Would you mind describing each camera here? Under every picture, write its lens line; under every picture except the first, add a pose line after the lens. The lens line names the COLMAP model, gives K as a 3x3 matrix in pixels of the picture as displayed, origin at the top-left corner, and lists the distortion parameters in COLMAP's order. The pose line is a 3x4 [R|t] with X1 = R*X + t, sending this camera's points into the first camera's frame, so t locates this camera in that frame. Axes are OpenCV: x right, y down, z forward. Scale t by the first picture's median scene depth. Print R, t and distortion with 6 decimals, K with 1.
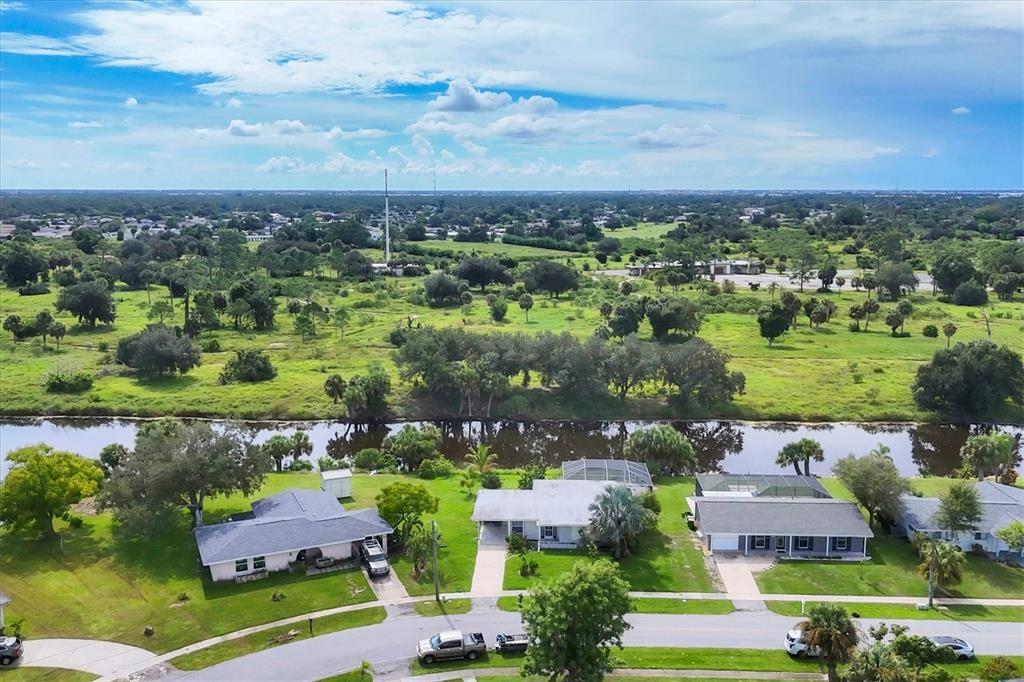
lens RADIAL K [[931.5, 0, 512.0], [0, 931.5, 341.0], [0, 0, 1]] dist [0.050614, 0.009209]
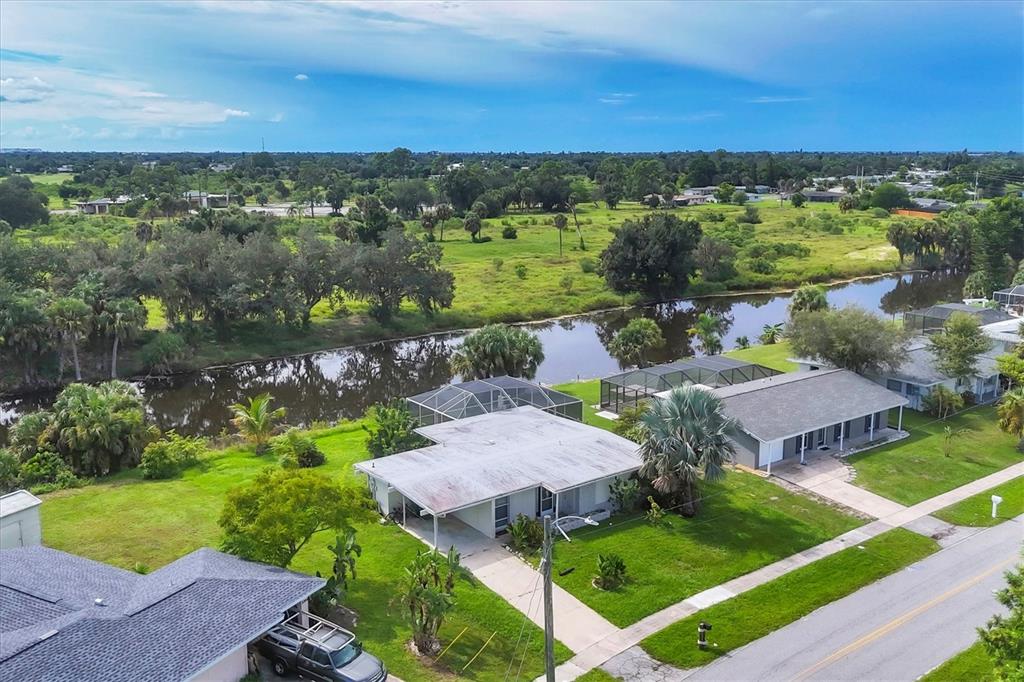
lens RADIAL K [[931.5, 0, 512.0], [0, 931.5, 341.0], [0, 0, 1]] dist [0.050614, 0.009209]
pose [[0.786146, -0.131001, 0.603998, -0.110895], [0.111880, 0.991297, 0.069383, 0.027211], [-0.607830, 0.013031, 0.793960, 0.220504]]
